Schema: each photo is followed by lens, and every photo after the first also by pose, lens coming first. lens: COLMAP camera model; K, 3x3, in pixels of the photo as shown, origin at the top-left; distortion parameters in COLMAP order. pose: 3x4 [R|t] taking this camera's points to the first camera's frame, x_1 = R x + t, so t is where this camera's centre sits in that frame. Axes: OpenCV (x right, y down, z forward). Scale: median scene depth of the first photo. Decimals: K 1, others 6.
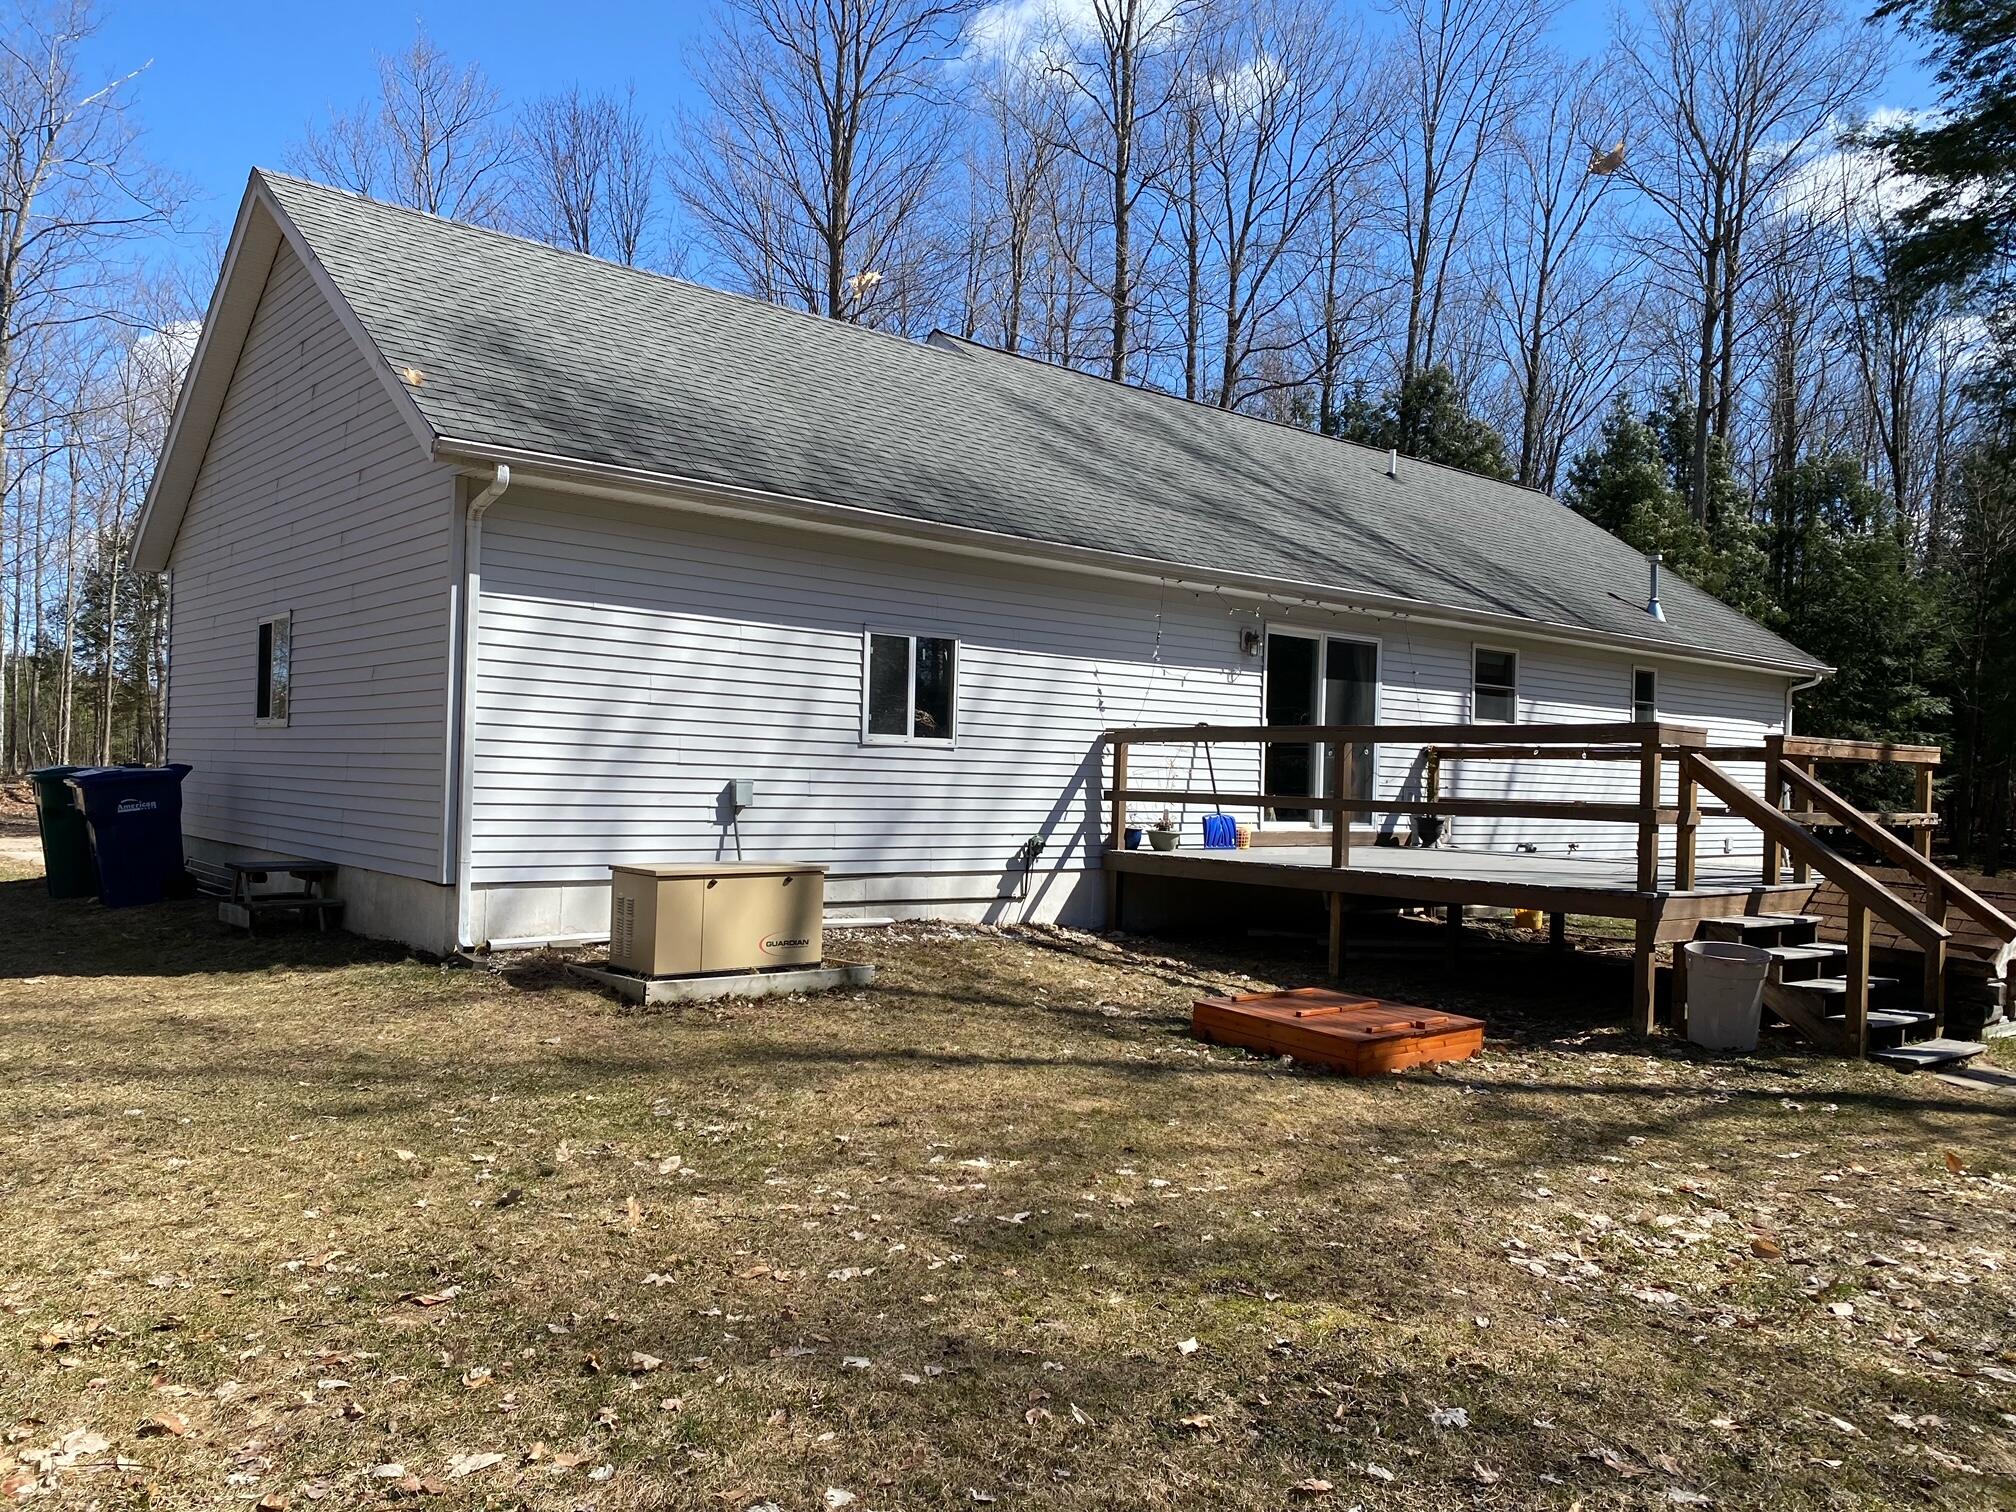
lens RADIAL K [[1539.7, 0, 1005.9], [0, 1539.7, 763.0], [0, 0, 1]] dist [0.050893, -0.067994]
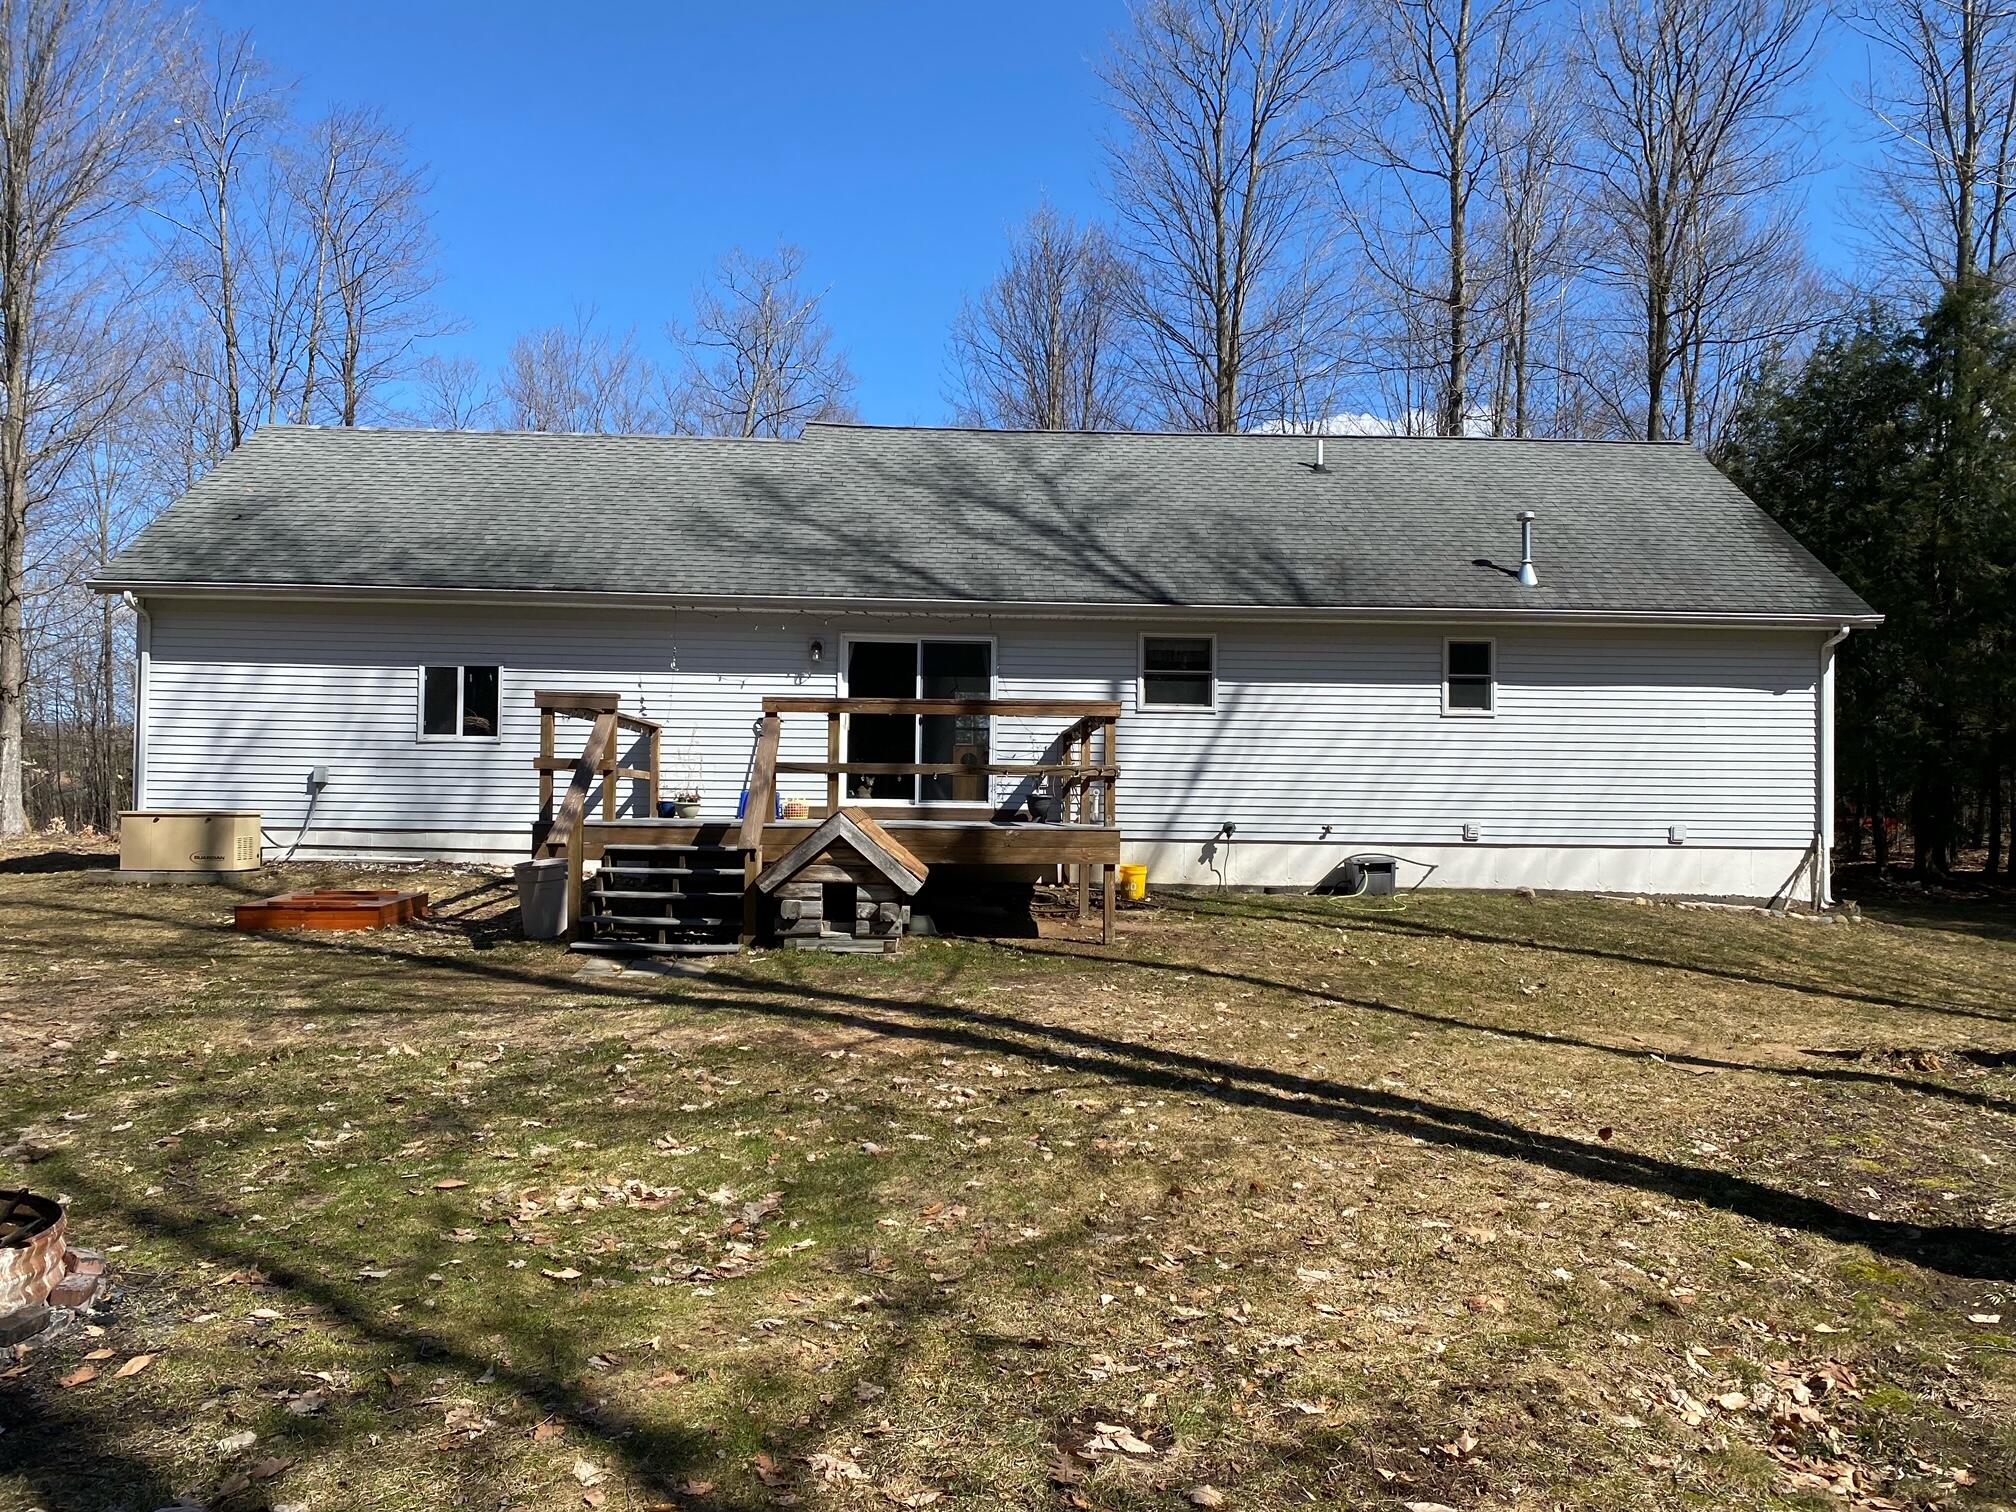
lens RADIAL K [[1539.7, 0, 1007.1], [0, 1539.7, 755.2], [0, 0, 1]] dist [0.050893, -0.067994]
pose [[0.788173, -0.039594, -0.614178, 1.221159], [0.014609, 0.998851, -0.045645, 0.074550], [0.615280, 0.027004, 0.787846, 0.167028]]
